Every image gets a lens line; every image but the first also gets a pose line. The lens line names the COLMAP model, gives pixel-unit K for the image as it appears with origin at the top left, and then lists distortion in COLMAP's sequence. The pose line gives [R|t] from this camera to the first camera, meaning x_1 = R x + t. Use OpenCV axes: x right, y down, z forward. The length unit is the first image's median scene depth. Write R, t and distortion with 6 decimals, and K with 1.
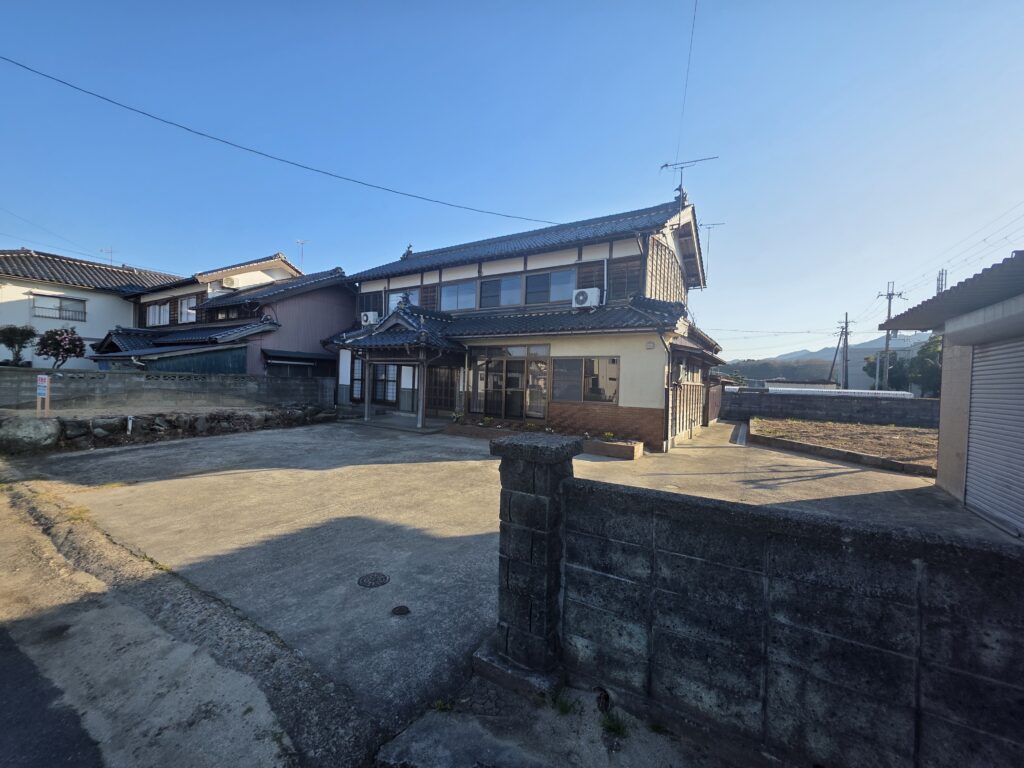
lens RADIAL K [[409.0, 0, 505.5], [0, 409.0, 384.5], [0, 0, 1]] dist [-0.001012, 0.000190]
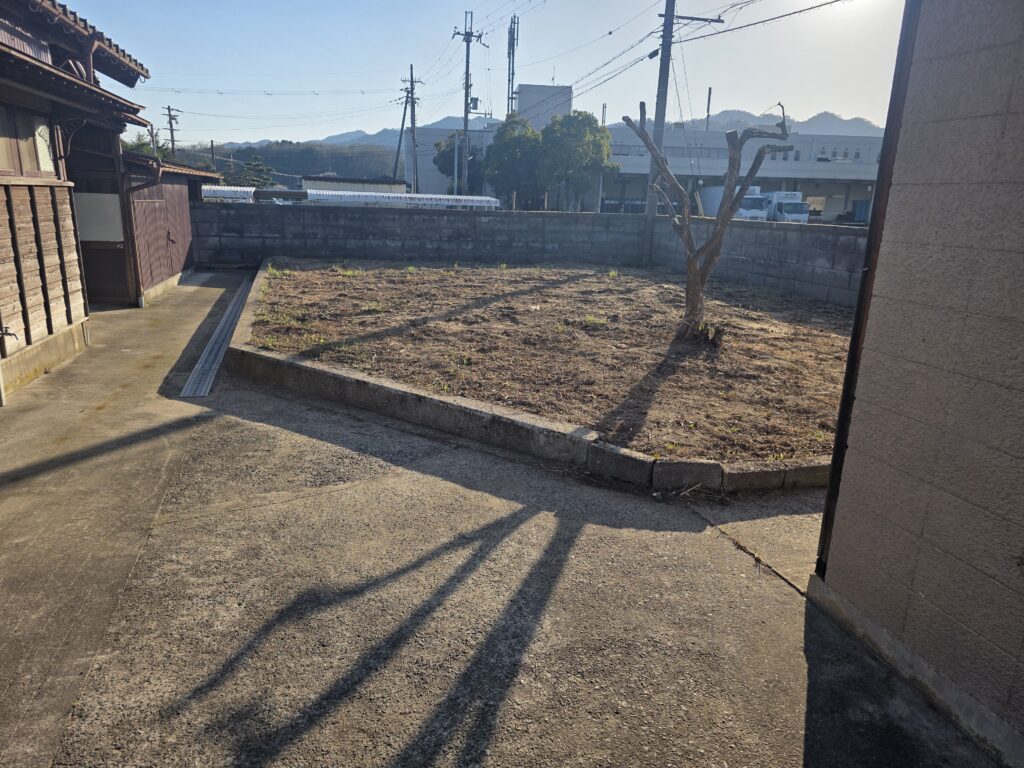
lens RADIAL K [[687.1, 0, 510.5], [0, 687.1, 382.2], [0, 0, 1]] dist [0.034586, 0.000853]
pose [[0.671119, -0.198285, 0.714340, 0.223091], [-0.007039, 0.961820, 0.273593, 0.000155], [-0.741316, -0.188641, 0.644100, 0.306247]]
